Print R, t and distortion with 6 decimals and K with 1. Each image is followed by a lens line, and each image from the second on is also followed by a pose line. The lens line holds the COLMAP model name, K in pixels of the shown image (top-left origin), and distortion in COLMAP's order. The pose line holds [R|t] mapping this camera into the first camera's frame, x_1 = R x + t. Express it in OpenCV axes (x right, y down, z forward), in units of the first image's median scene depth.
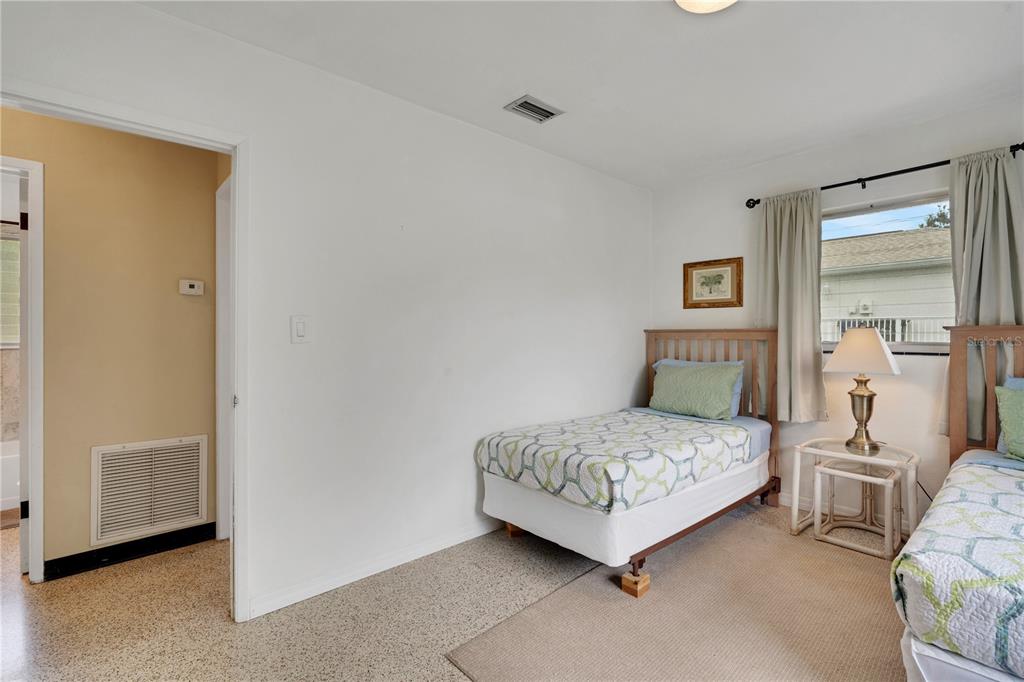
lens RADIAL K [[460.0, 0, 512.6], [0, 460.0, 348.0], [0, 0, 1]] dist [-0.010217, 0.000308]
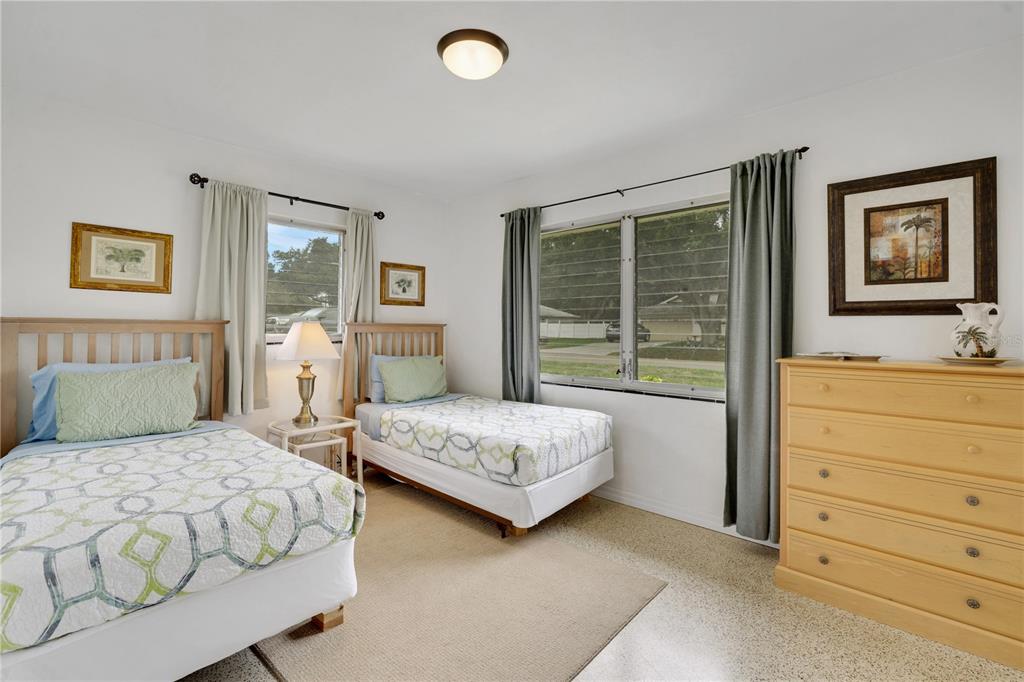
lens RADIAL K [[456.7, 0, 512.3], [0, 456.7, 336.6], [0, 0, 1]] dist [-0.010612, 0.000922]
pose [[-0.091142, -0.015914, 0.995711, -0.460213], [0.019512, 0.999652, 0.017763, -0.016532], [-0.995647, 0.021047, -0.090800, 0.533615]]
